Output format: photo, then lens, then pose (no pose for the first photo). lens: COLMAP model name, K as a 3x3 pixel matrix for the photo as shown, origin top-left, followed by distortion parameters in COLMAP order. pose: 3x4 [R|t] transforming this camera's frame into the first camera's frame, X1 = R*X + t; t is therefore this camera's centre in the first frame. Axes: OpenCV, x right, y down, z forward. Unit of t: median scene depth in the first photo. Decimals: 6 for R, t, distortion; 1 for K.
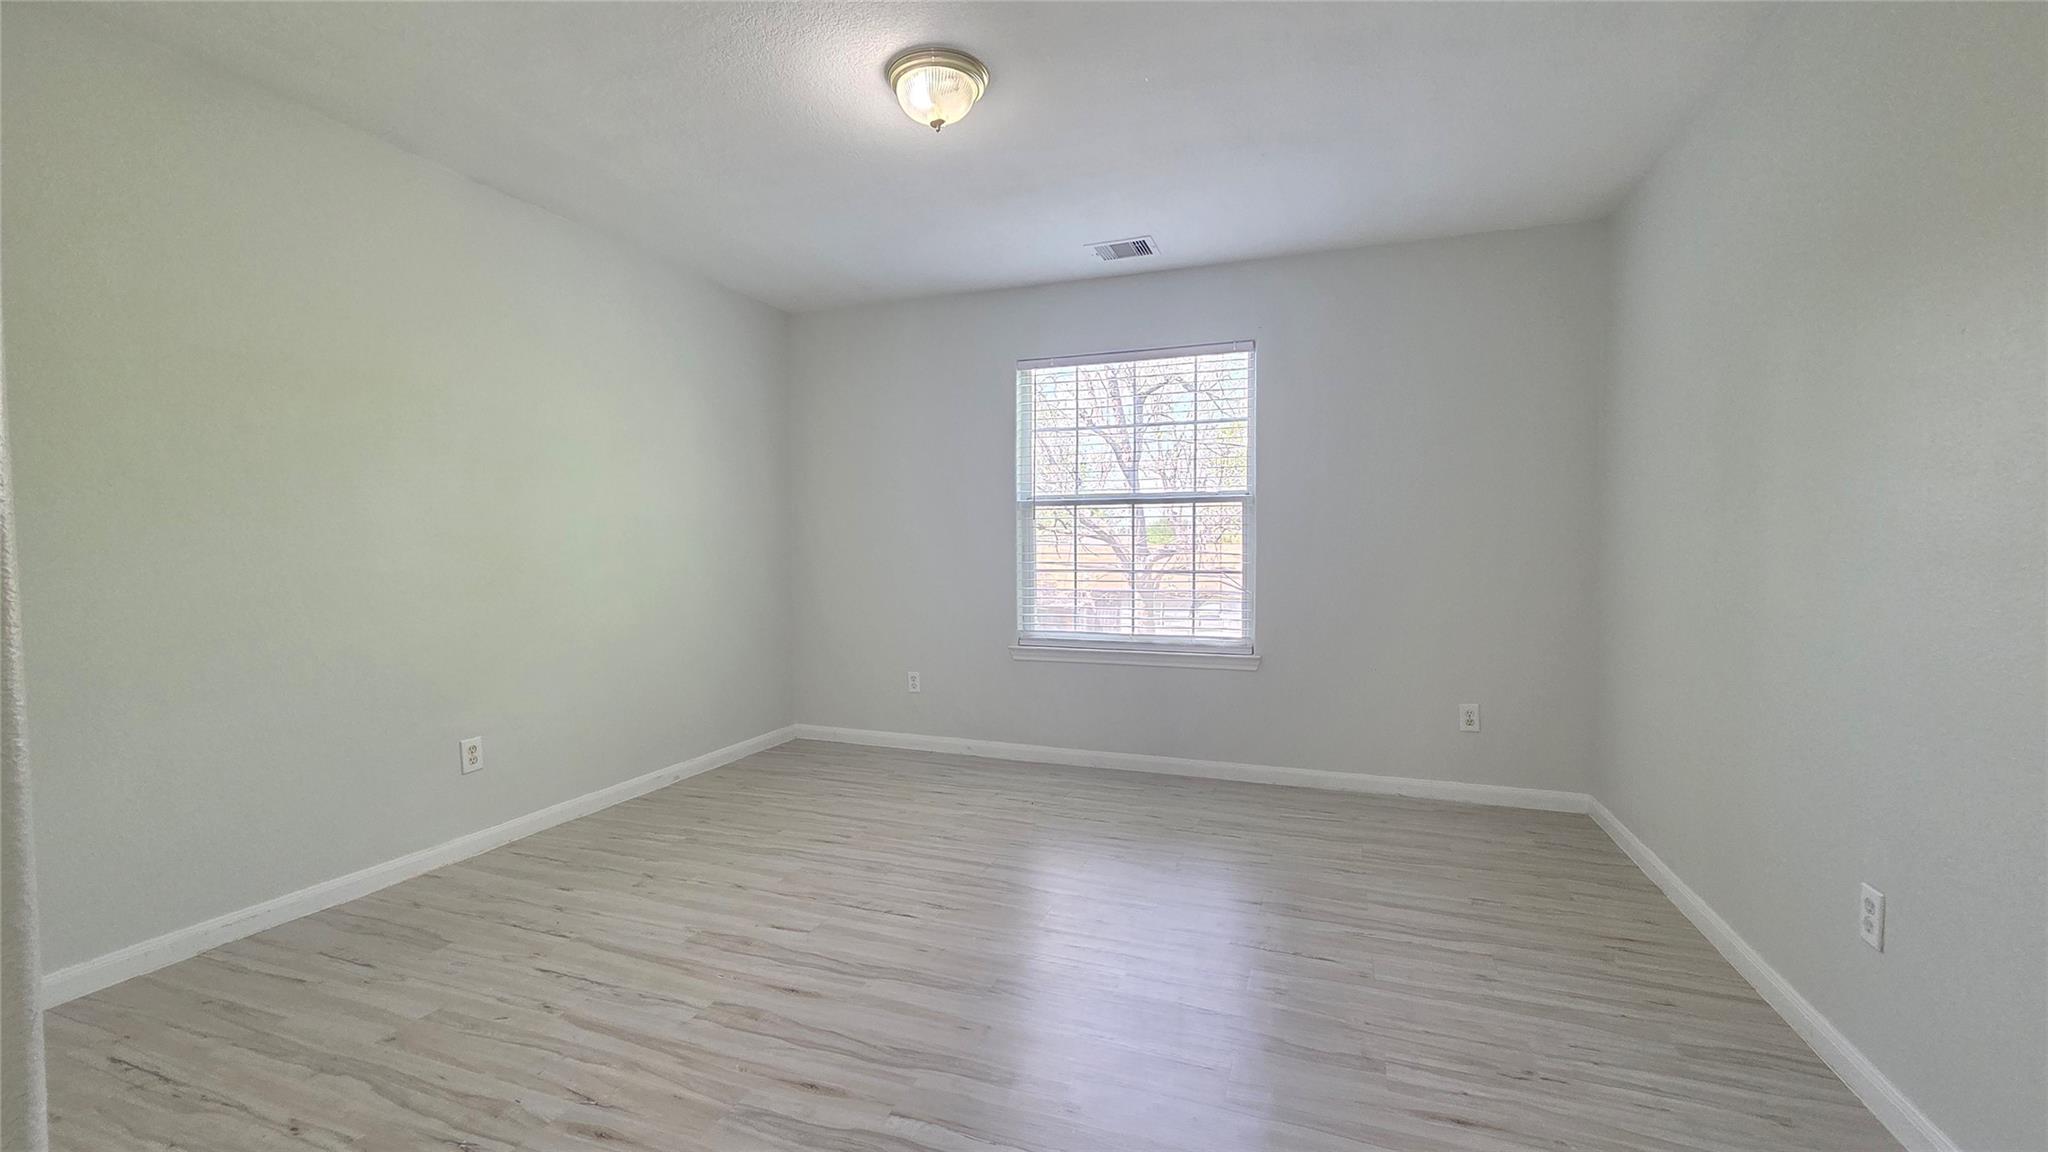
lens RADIAL K [[846.6, 0, 1024.9], [0, 846.6, 571.8], [0, 0, 1]] dist [-0.002395, -0.000029]
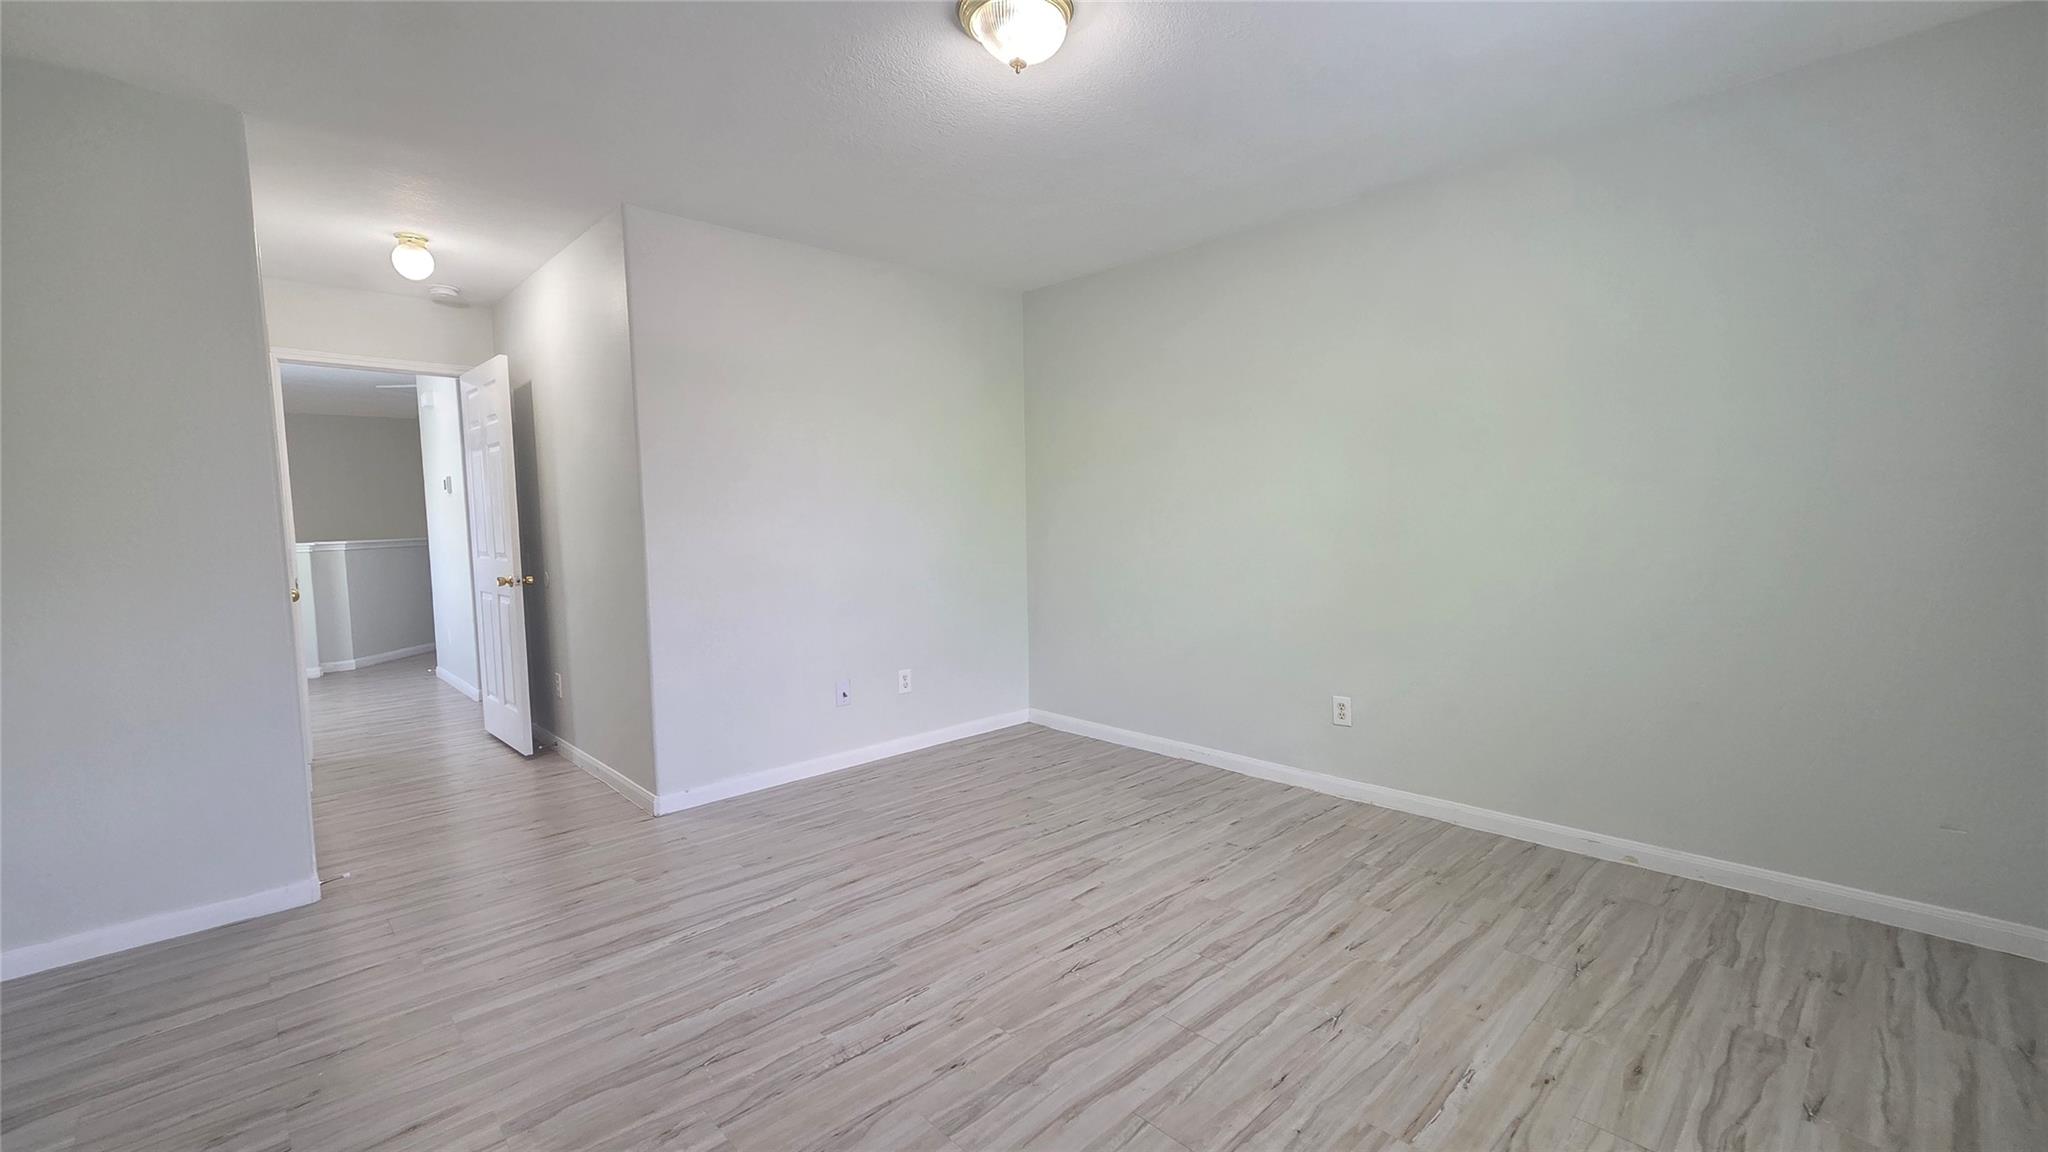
lens RADIAL K [[846.6, 0, 1025.1], [0, 846.6, 577.8], [0, 0, 1]] dist [-0.002395, -0.000029]
pose [[-0.437190, 0.075199, -0.896220, 0.615205], [-0.011902, 0.995927, 0.089372, -0.070196], [0.899291, 0.049739, -0.434514, 1.210588]]
